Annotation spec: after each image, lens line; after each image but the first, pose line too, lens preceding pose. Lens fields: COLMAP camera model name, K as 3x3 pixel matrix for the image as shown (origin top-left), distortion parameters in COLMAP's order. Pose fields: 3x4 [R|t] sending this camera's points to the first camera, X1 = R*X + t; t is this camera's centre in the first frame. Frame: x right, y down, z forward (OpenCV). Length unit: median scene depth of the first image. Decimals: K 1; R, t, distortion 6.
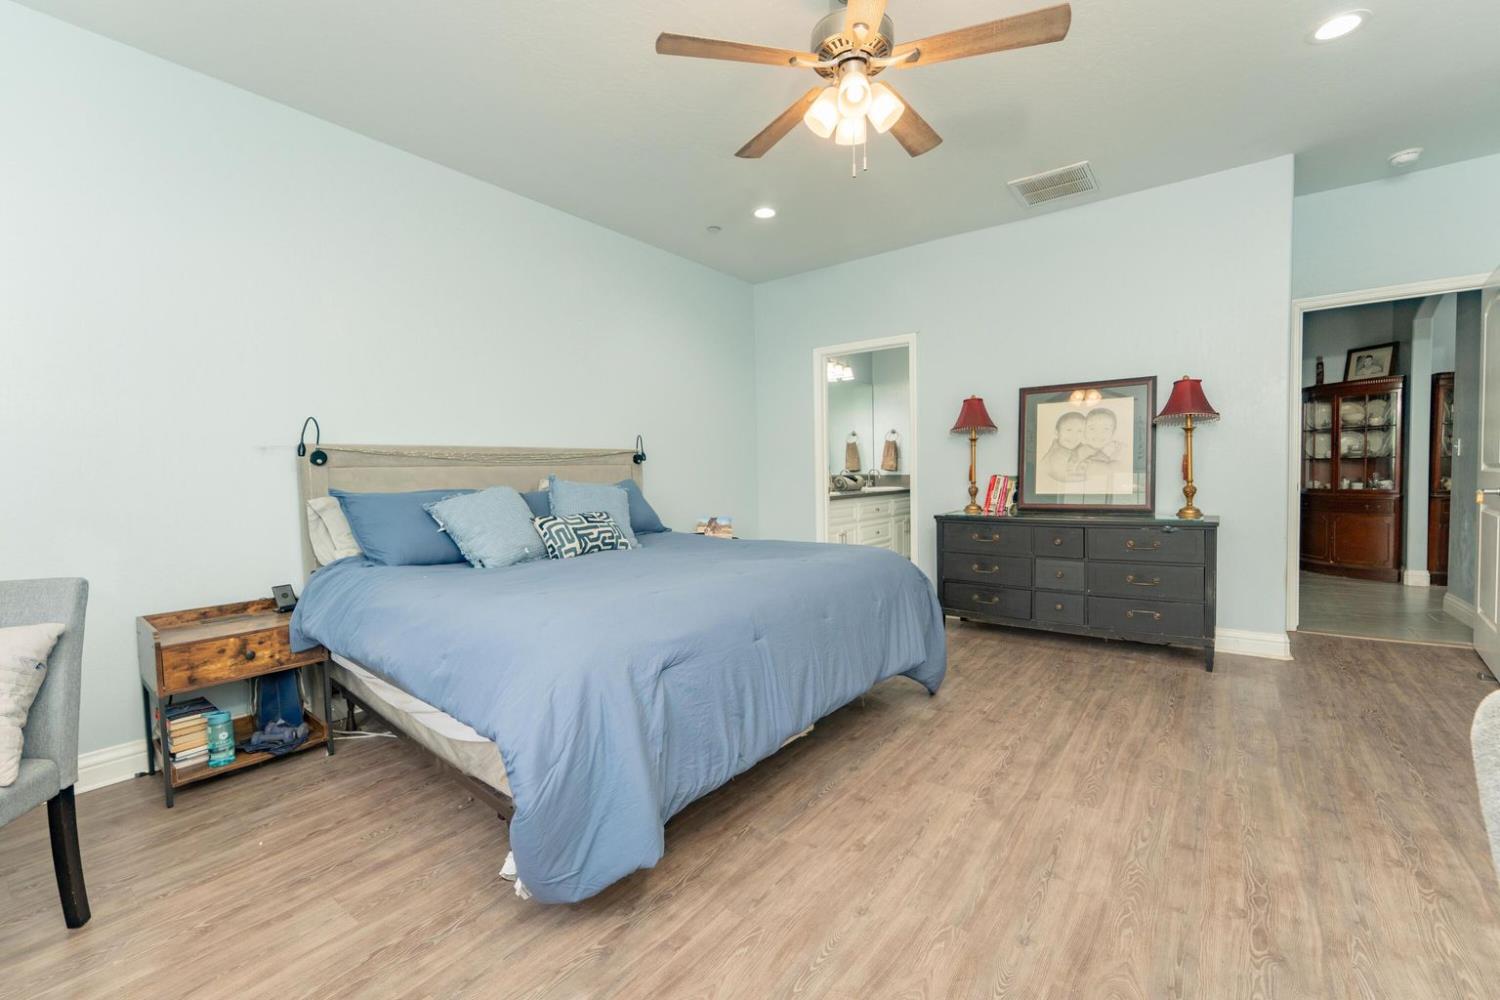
lens RADIAL K [[607.5, 0, 756.0], [0, 607.5, 499.8], [0, 0, 1]] dist [-0.001043, -0.000753]
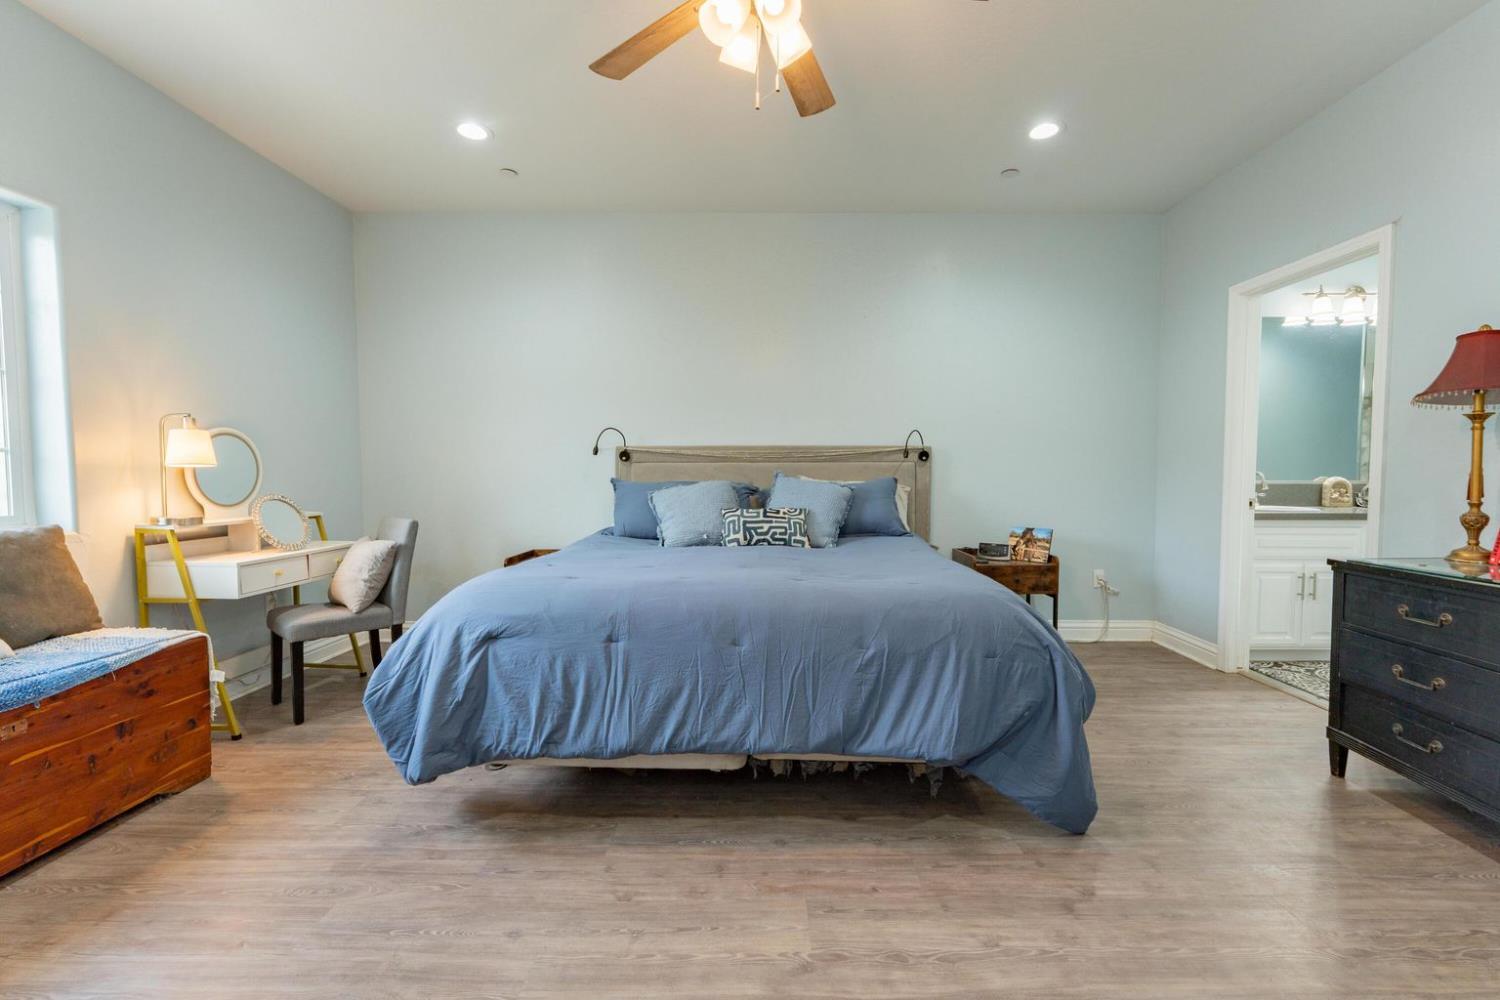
lens RADIAL K [[607.5, 0, 761.1], [0, 607.5, 500.9], [0, 0, 1]] dist [-0.001043, -0.000753]
pose [[0.613531, 0.057644, -0.787564, 0.560298], [-0.049963, 0.998168, 0.034137, -0.026959], [0.788089, 0.018405, 0.615287, 0.351612]]
